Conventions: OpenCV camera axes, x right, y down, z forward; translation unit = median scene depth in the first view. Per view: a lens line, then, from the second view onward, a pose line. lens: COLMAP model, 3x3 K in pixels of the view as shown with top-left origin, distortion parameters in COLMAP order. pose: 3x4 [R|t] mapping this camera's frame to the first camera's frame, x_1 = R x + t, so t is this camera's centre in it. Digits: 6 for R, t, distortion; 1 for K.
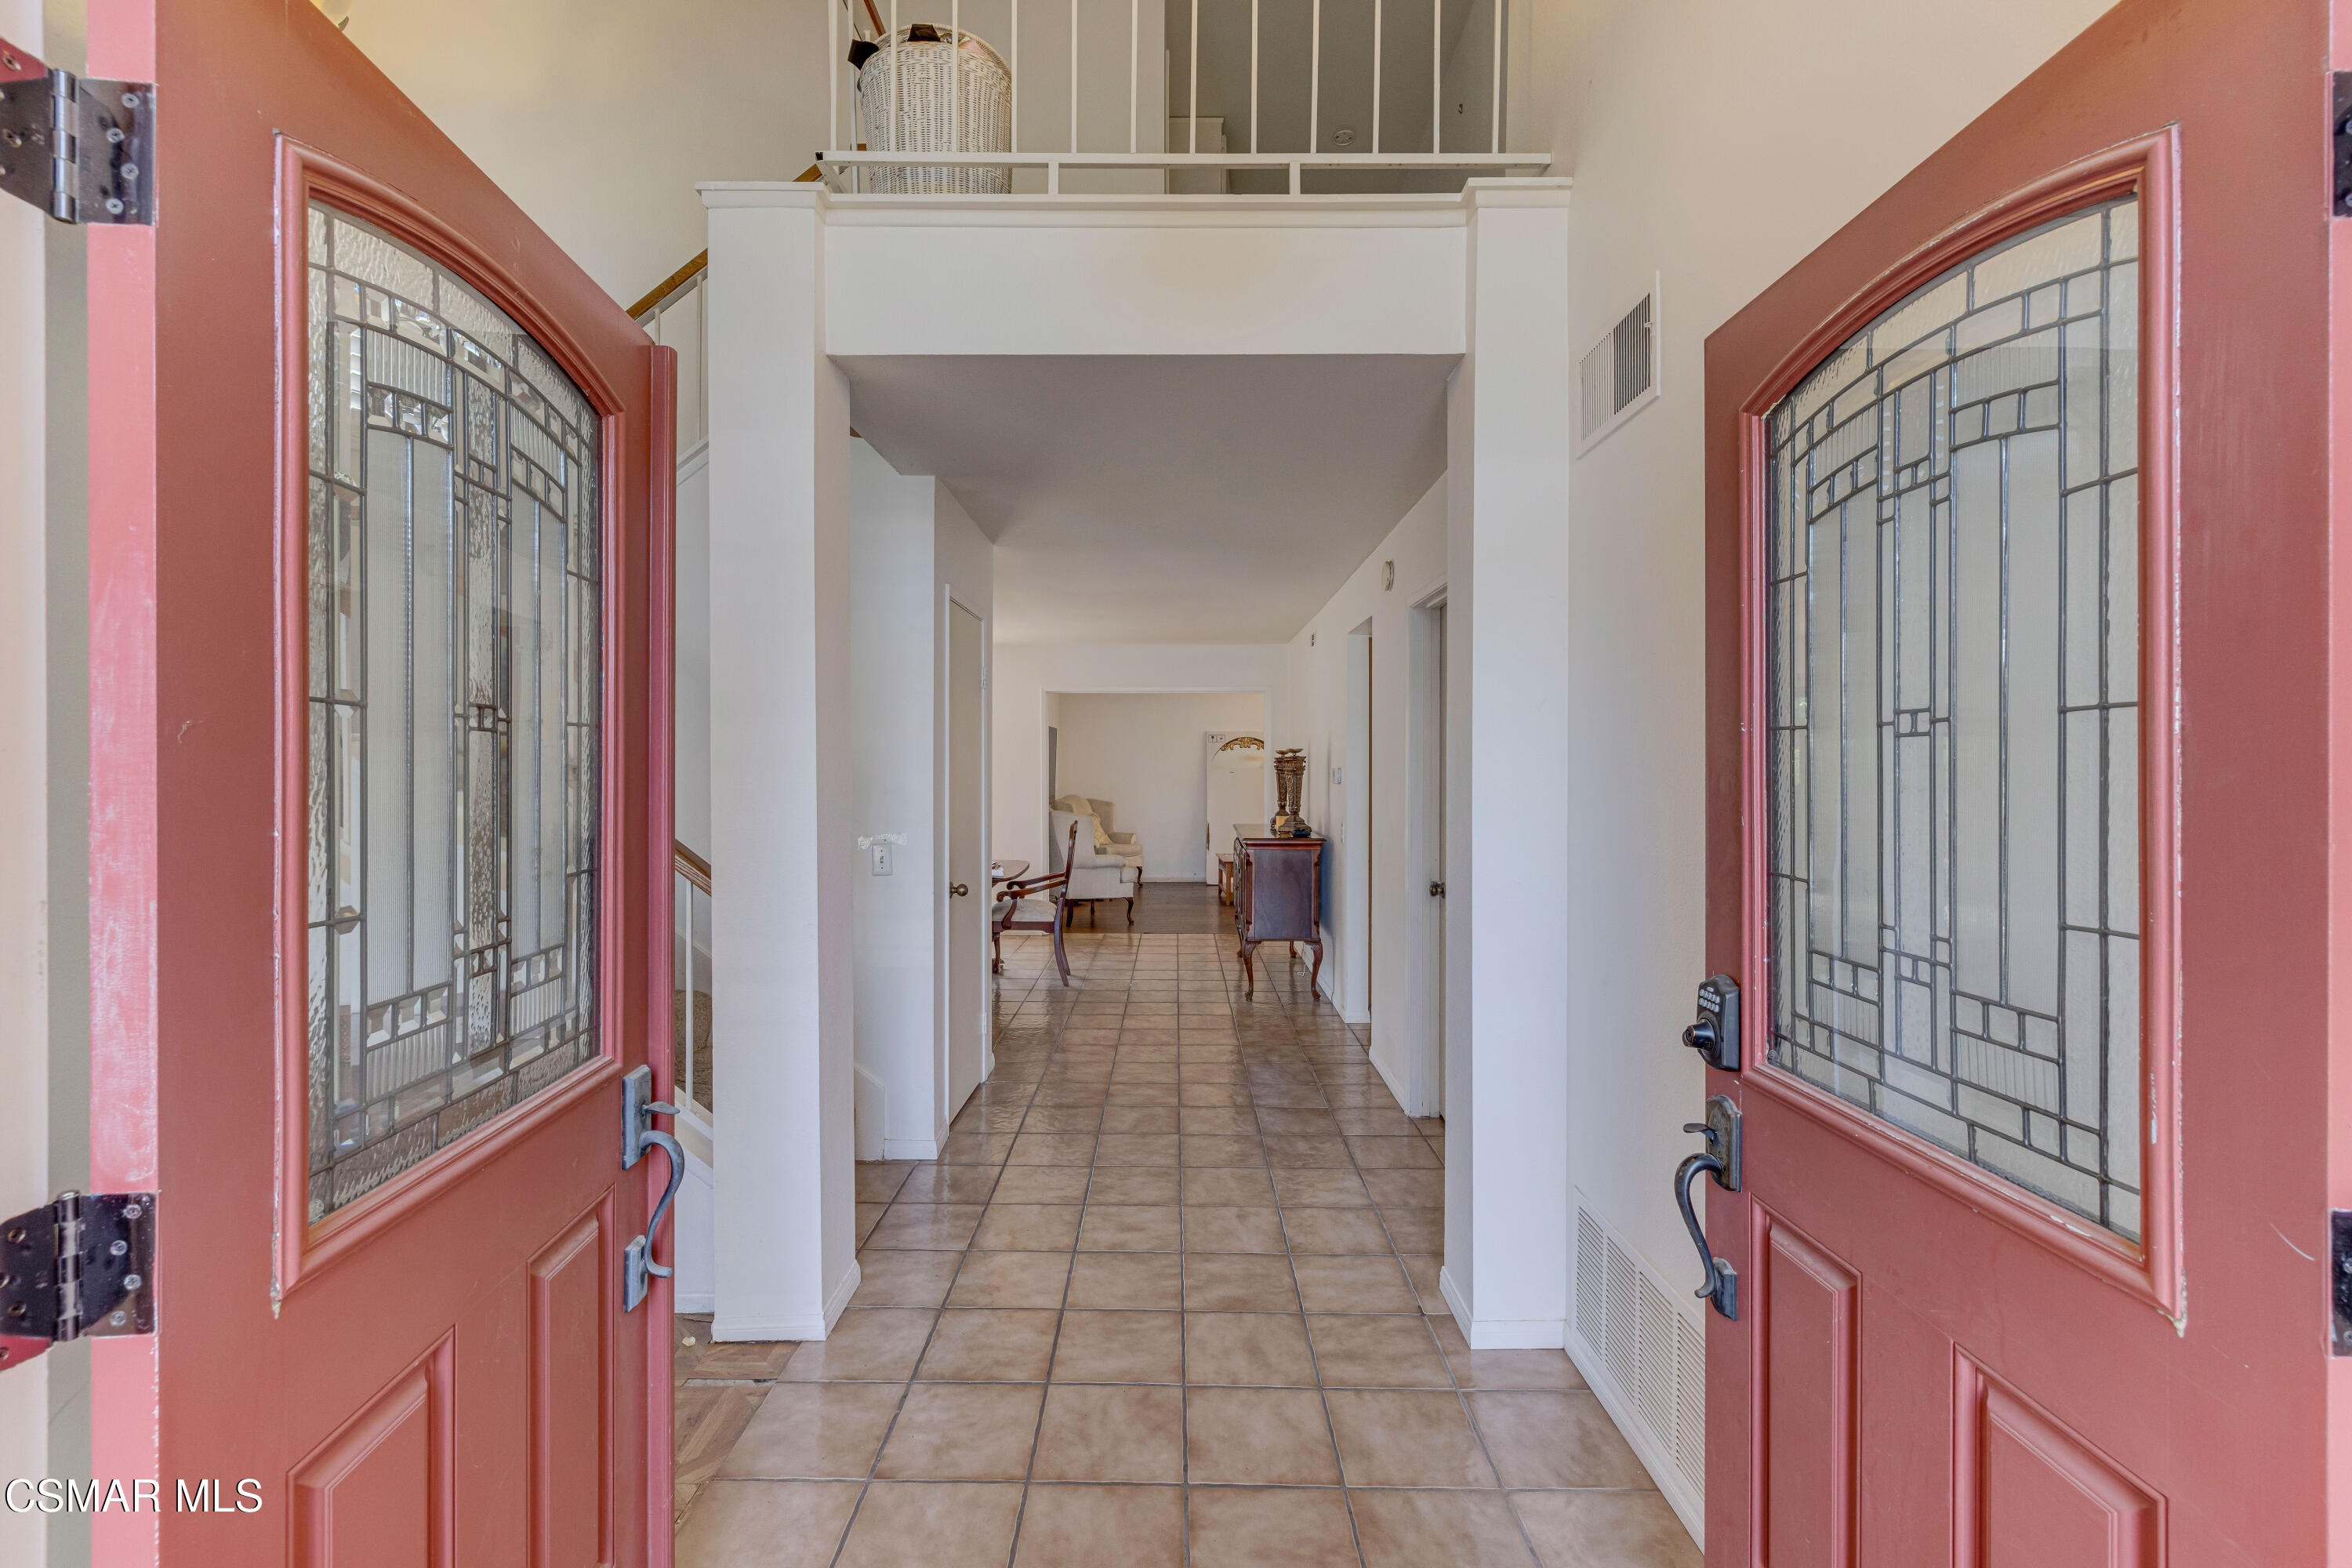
lens RADIAL K [[998.9, 0, 1180.0], [0, 998.9, 773.4], [0, 0, 1]] dist [0.010816, -0.000229]
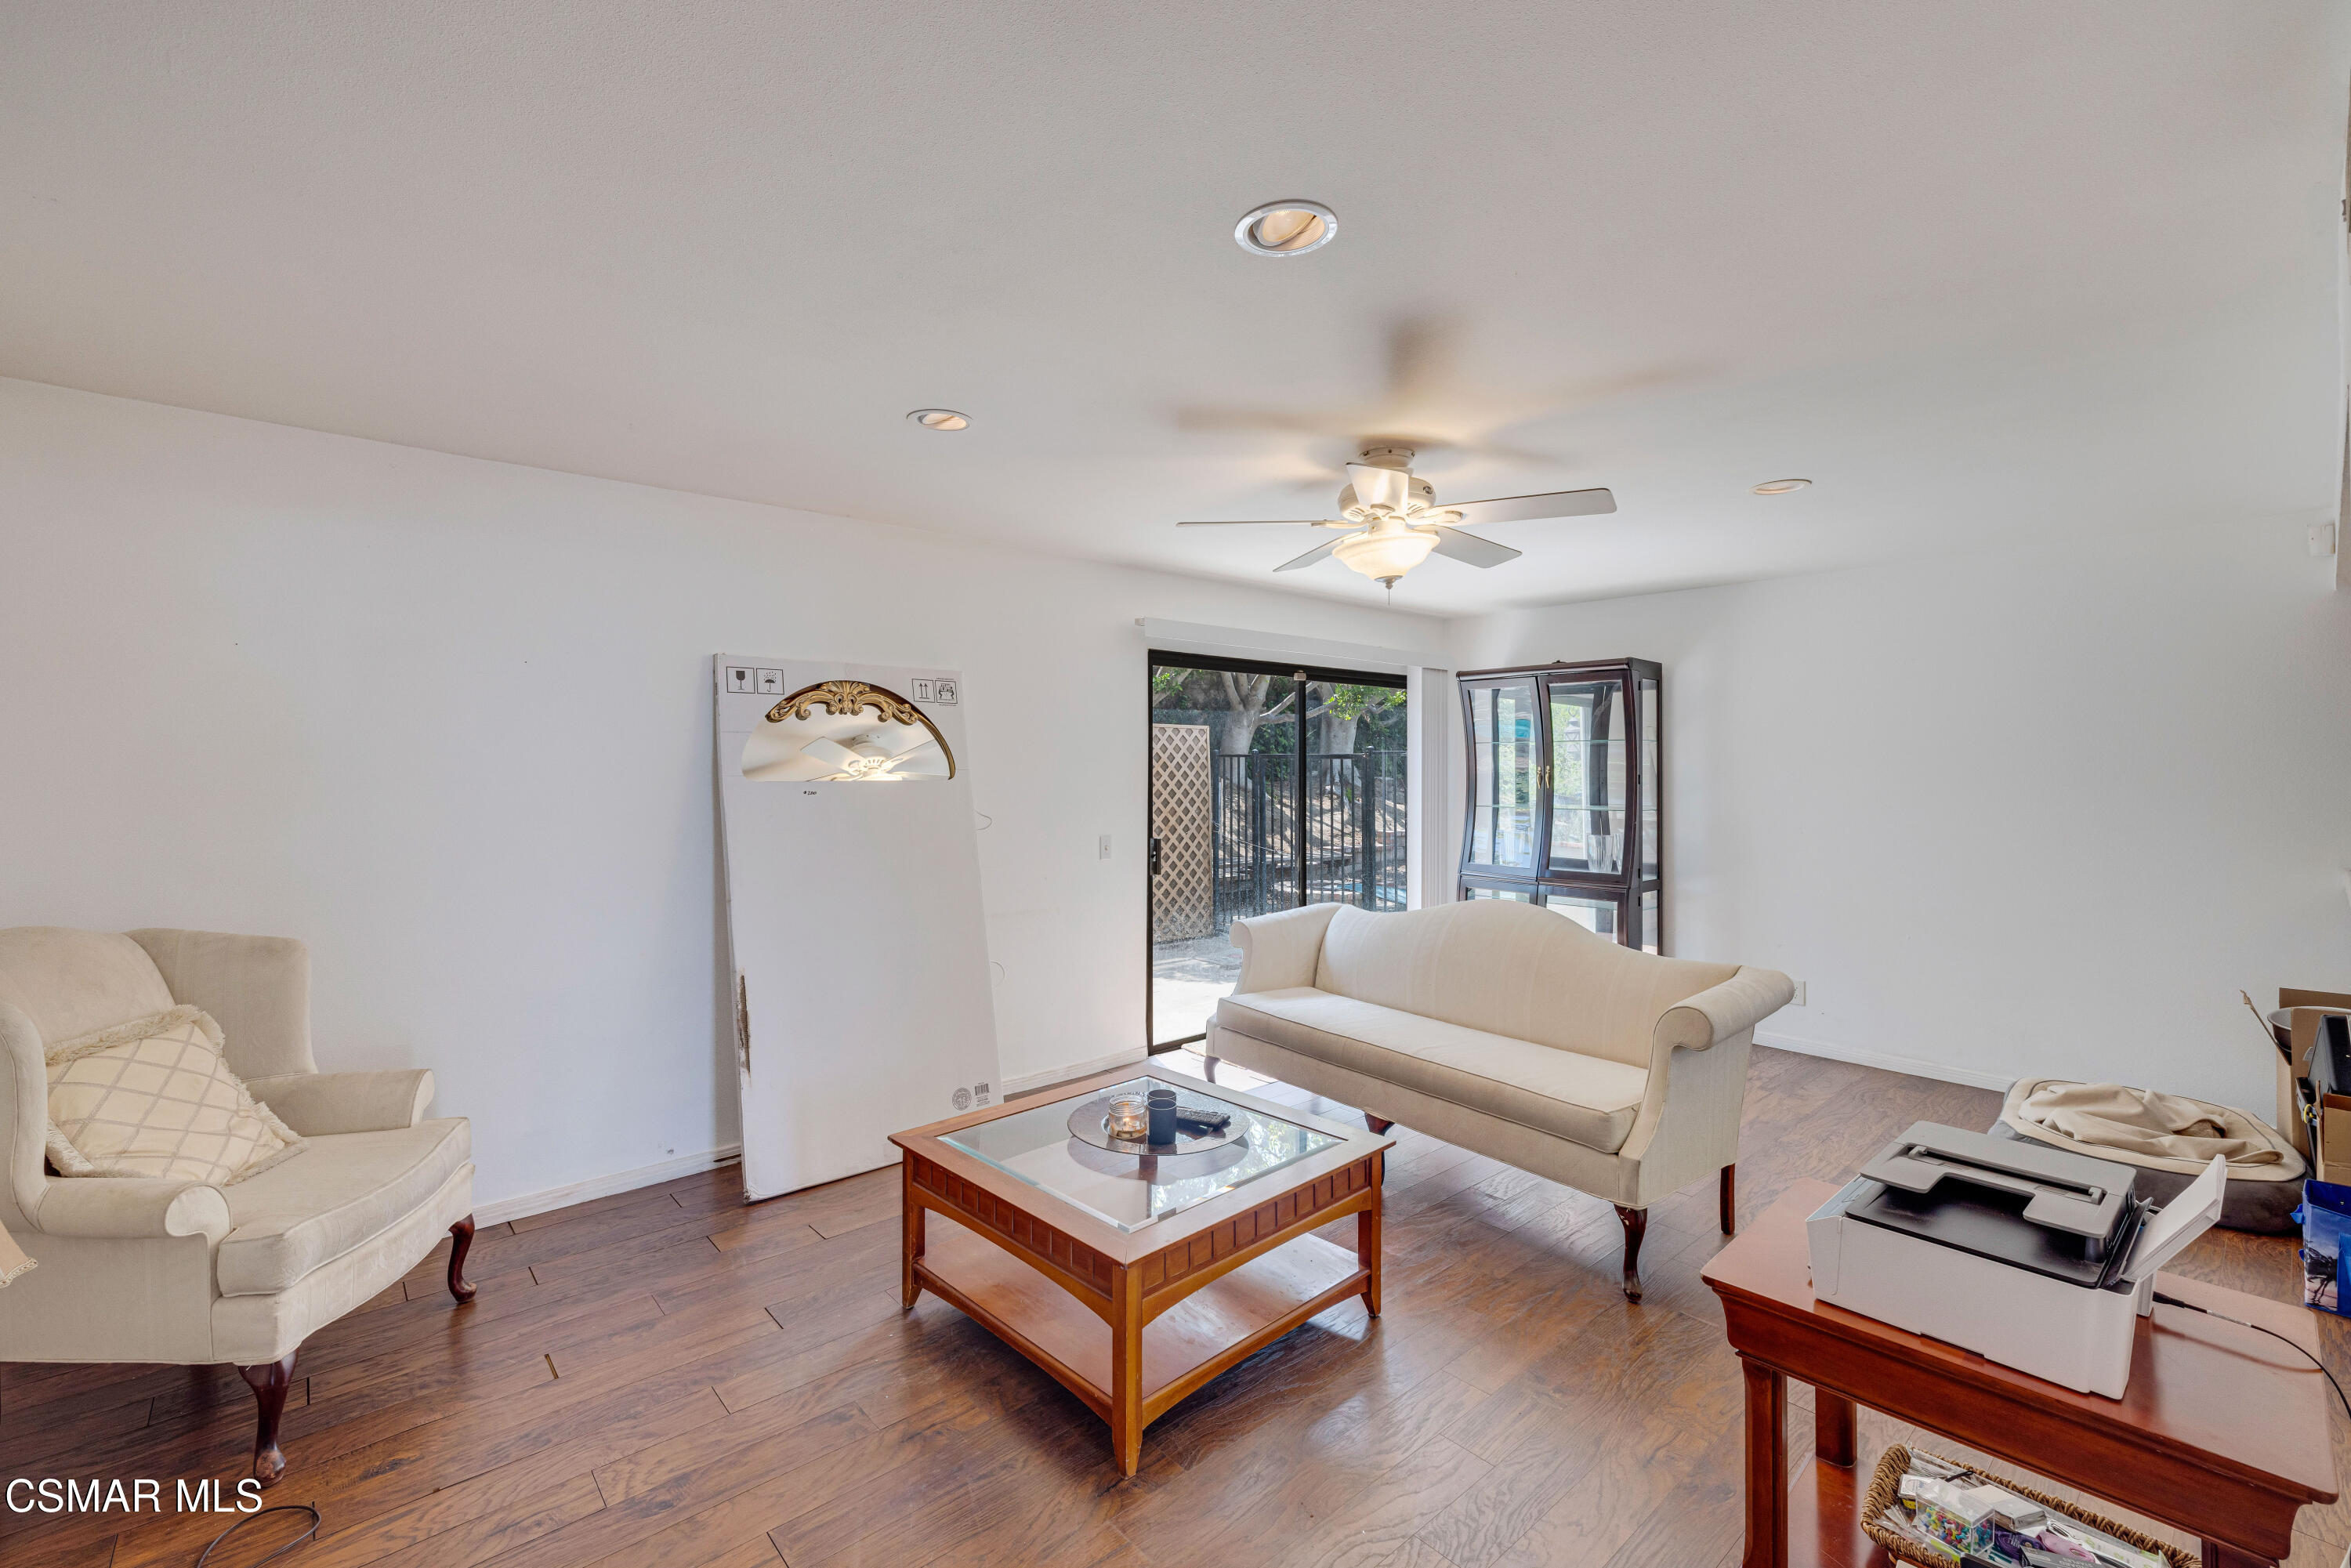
lens RADIAL K [[998.5, 0, 1139.7], [0, 998.5, 752.3], [0, 0, 1]] dist [0.010816, -0.000229]
pose [[0.755795, 0.007076, 0.654770, -0.072604], [0.002000, 0.999912, -0.013114, -0.009467], [-0.654805, 0.011221, 0.755715, 0.710905]]
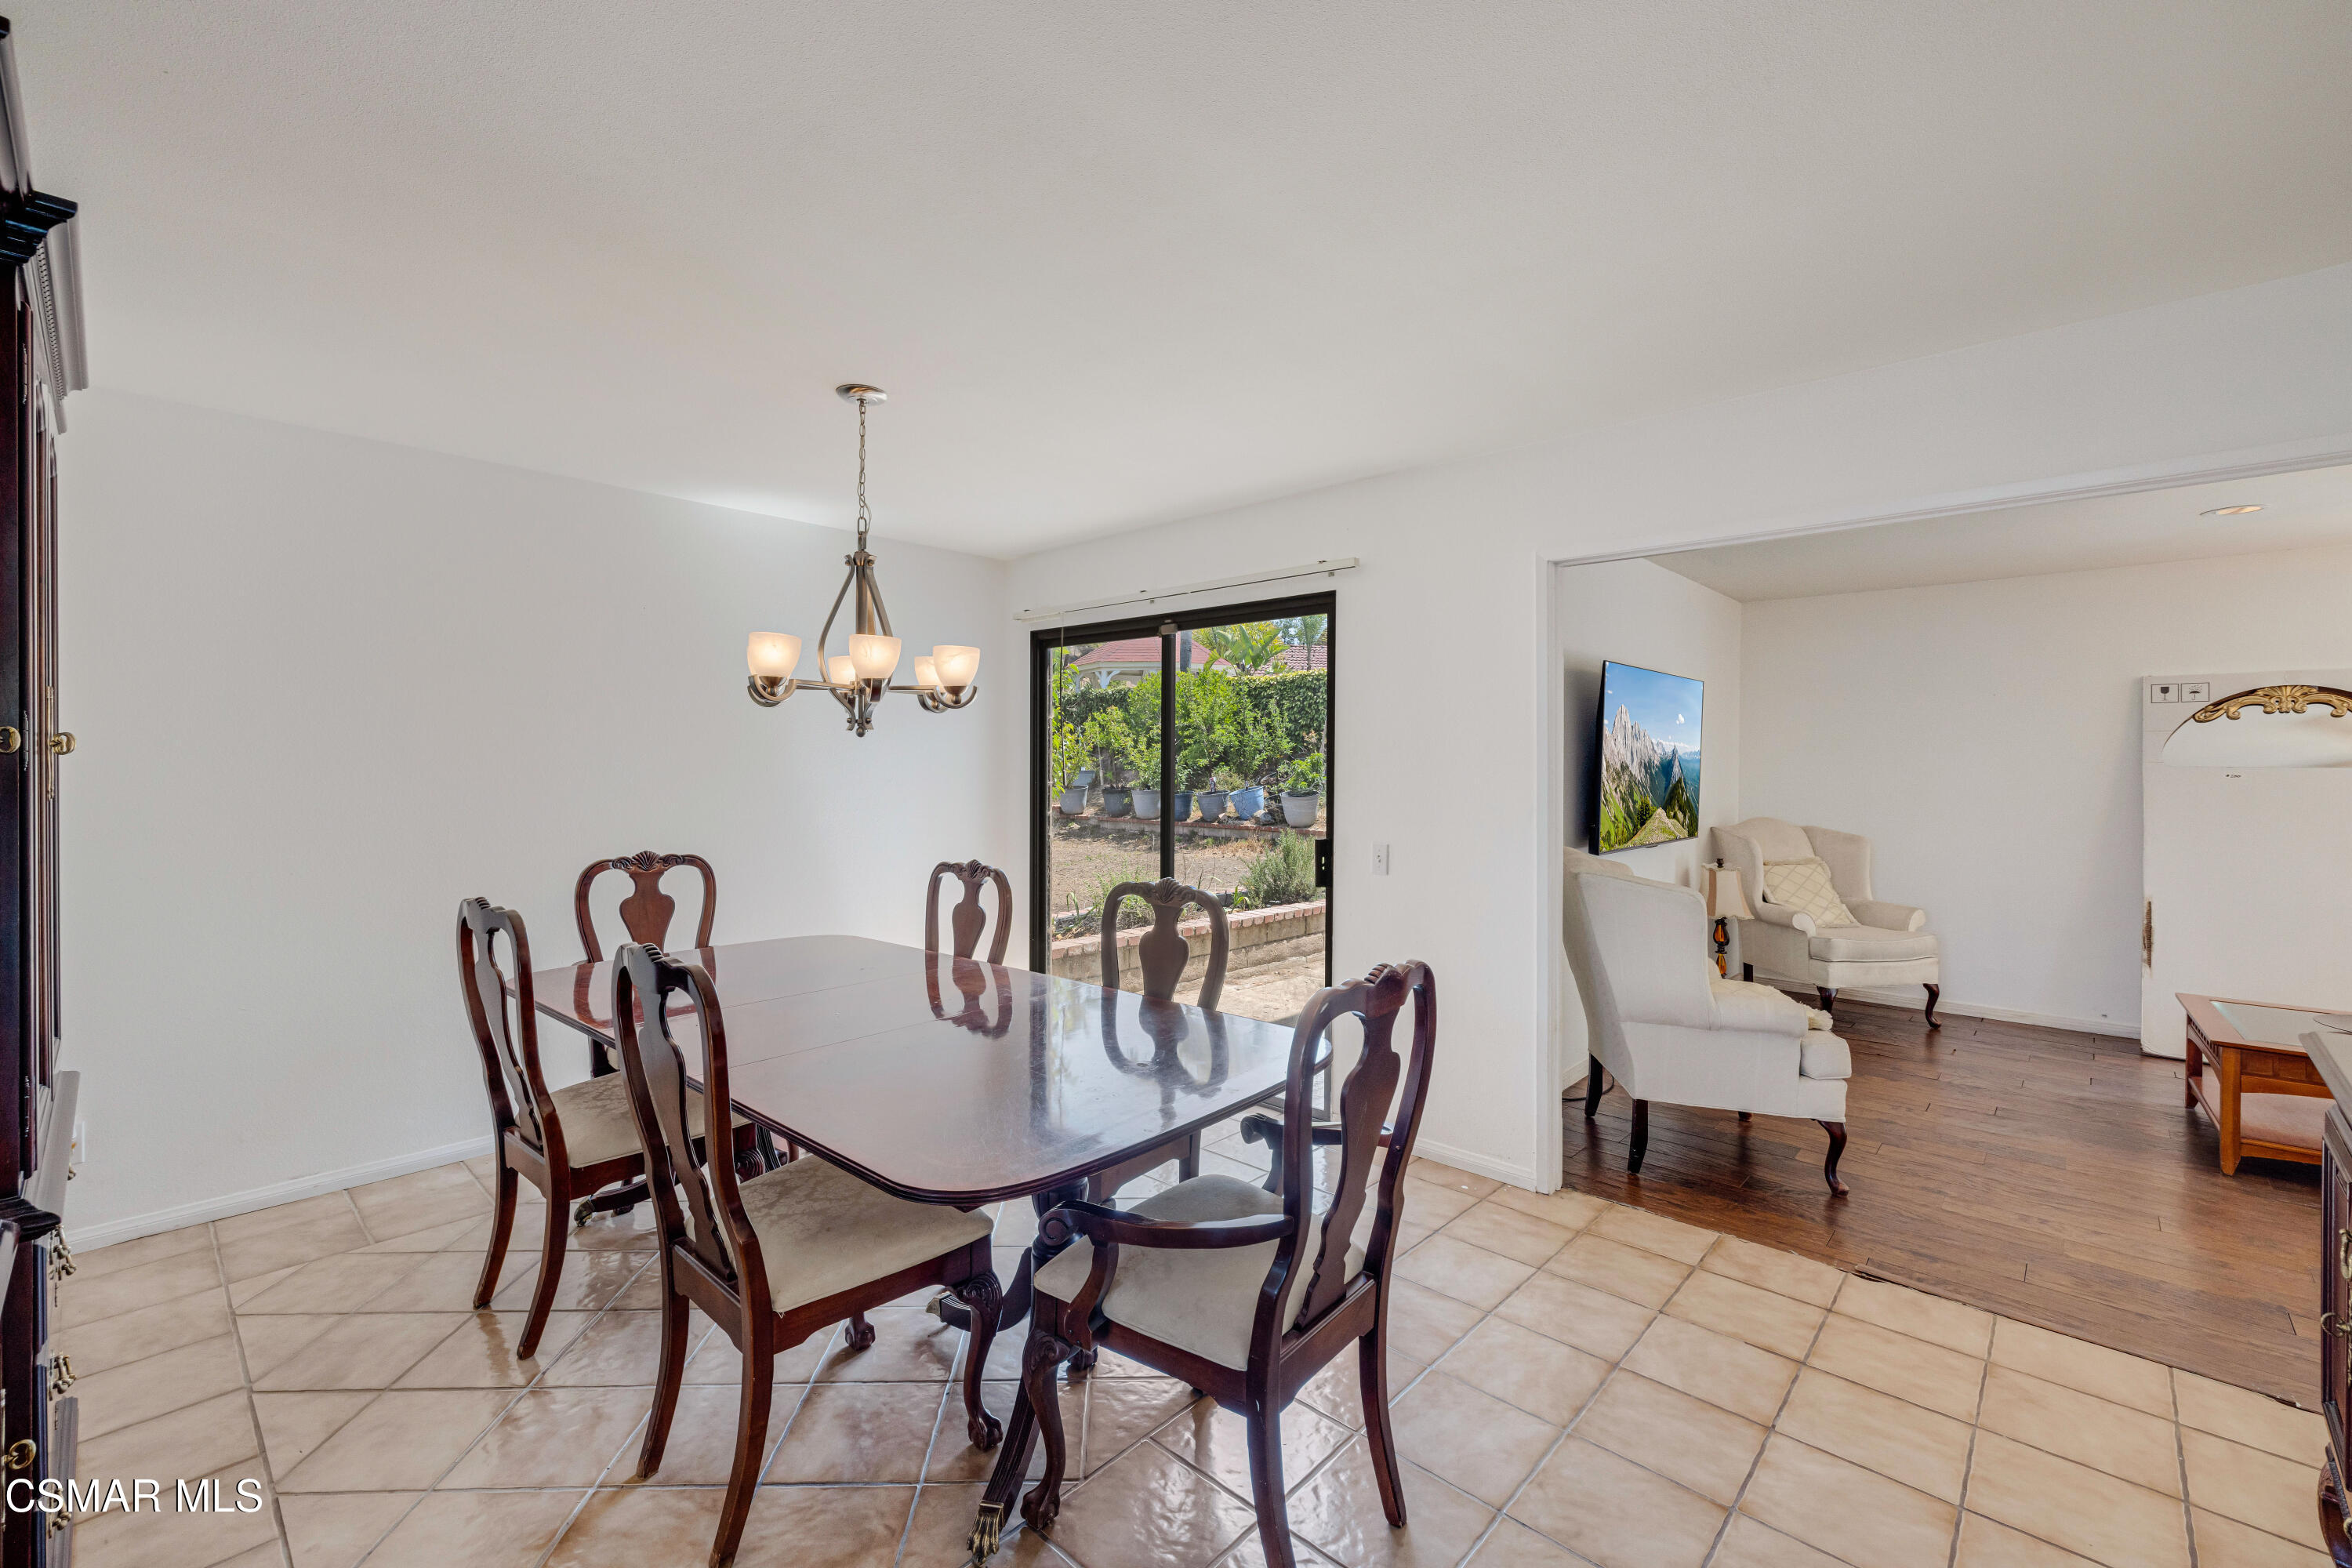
lens RADIAL K [[998.9, 0, 1172.3], [0, 998.9, 779.2], [0, 0, 1]] dist [0.010816, -0.000229]
pose [[0.737973, 0.012062, -0.674723, 0.012211], [-0.007389, 0.999925, 0.009793, -0.000691], [0.674790, -0.002242, 0.738006, 0.427491]]
